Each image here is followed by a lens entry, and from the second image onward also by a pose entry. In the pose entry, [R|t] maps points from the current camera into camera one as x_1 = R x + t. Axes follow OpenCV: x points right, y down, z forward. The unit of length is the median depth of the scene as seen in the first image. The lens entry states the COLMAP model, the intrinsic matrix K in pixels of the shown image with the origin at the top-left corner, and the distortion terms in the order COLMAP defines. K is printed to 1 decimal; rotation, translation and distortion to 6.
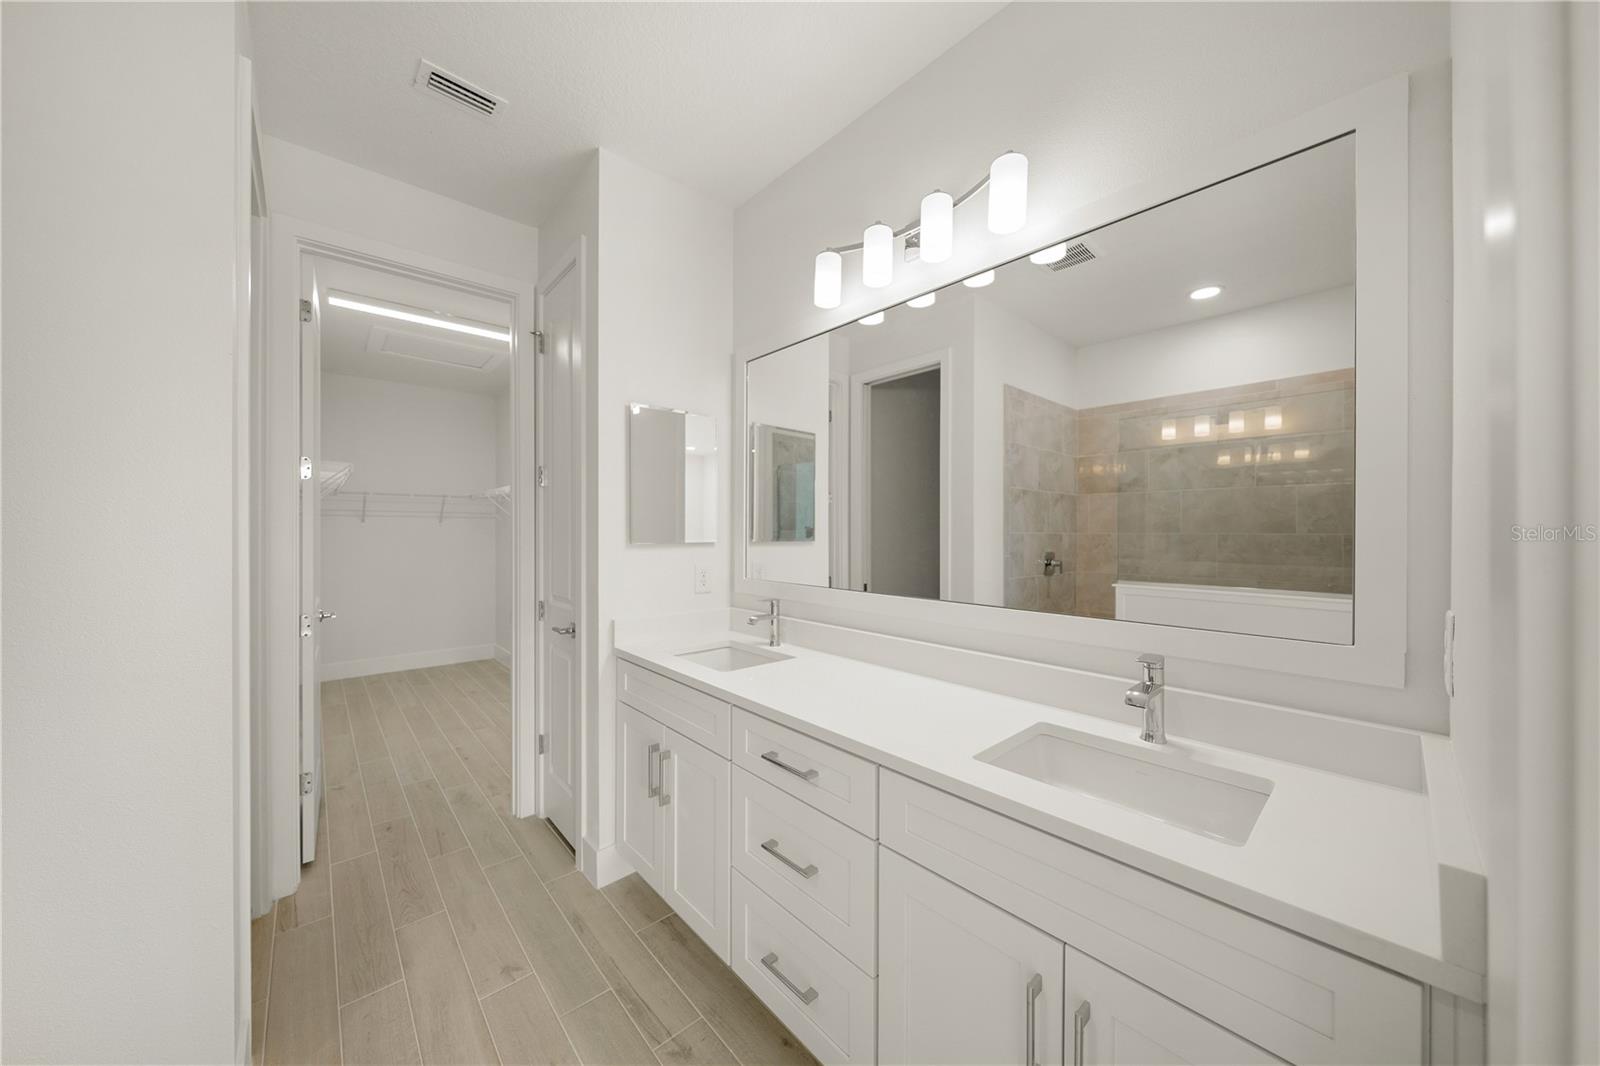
lens RADIAL K [[549.2, 0, 806.3], [0, 549.2, 532.6], [0, 0, 1]] dist [0.003042, -0.001646]
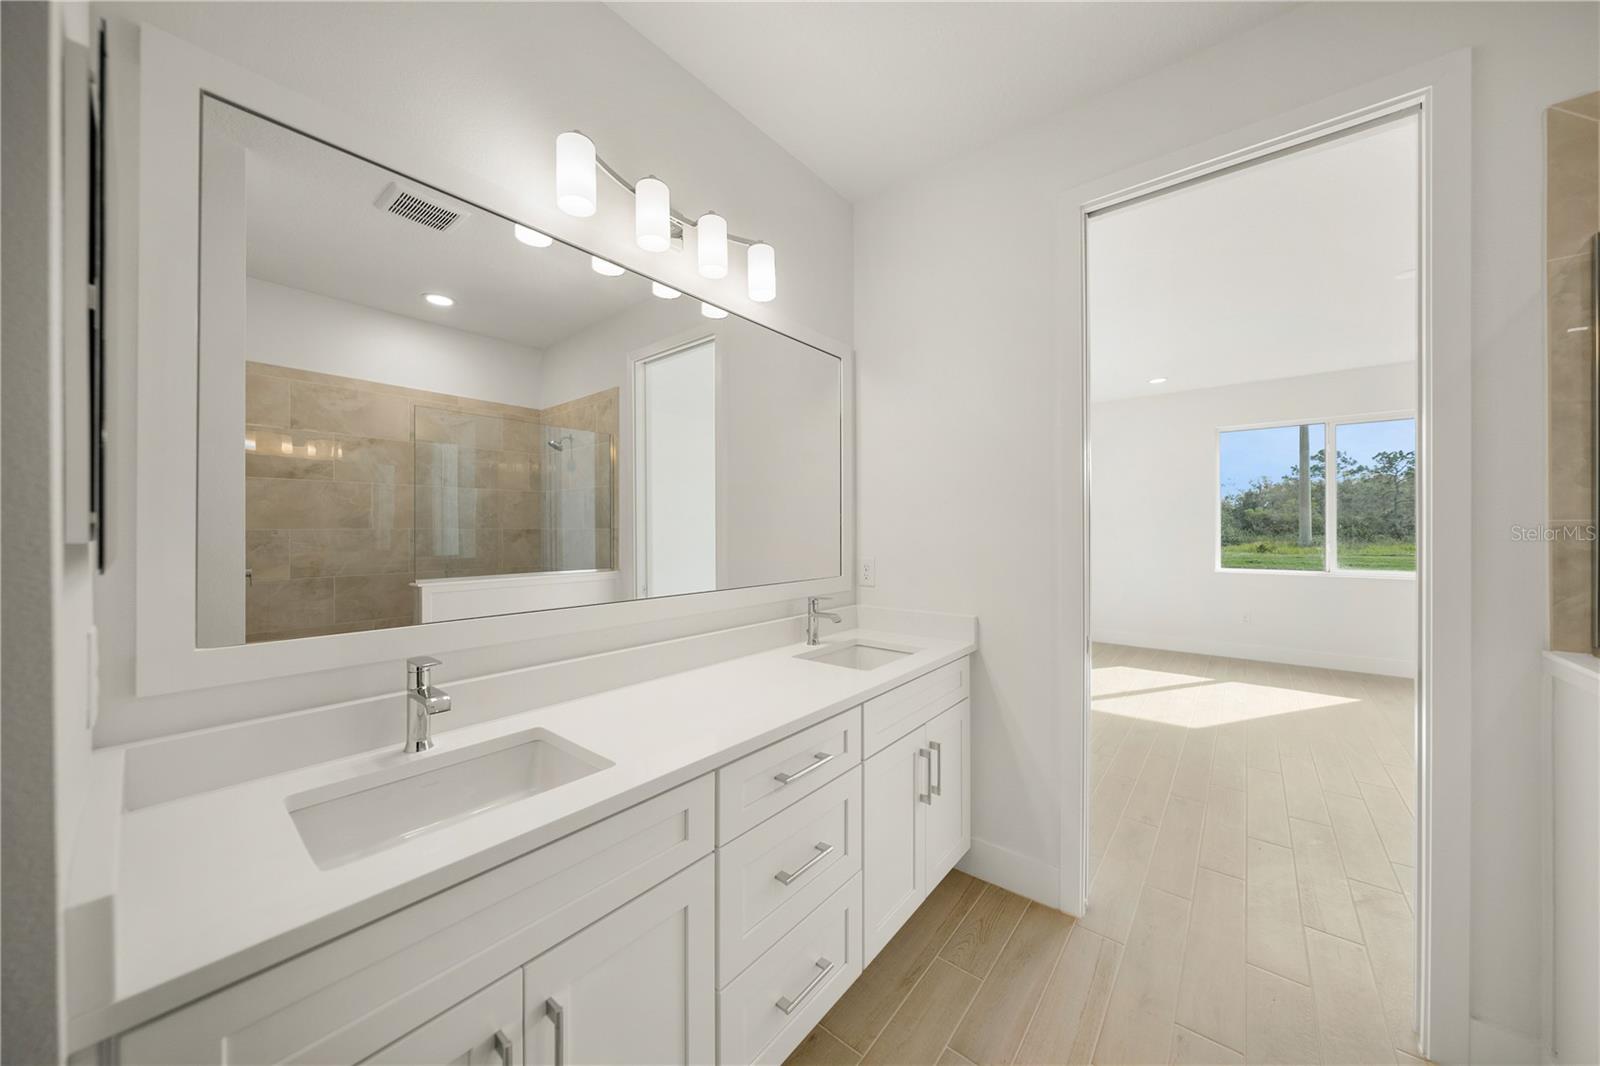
lens RADIAL K [[549.2, 0, 805.8], [0, 549.2, 522.6], [0, 0, 1]] dist [0.003042, -0.001646]
pose [[-0.141089, 0.007388, 0.989969, -0.433769], [0.005250, 0.999964, -0.006714, -0.000445], [-0.989983, 0.004250, -0.141123, 0.500558]]
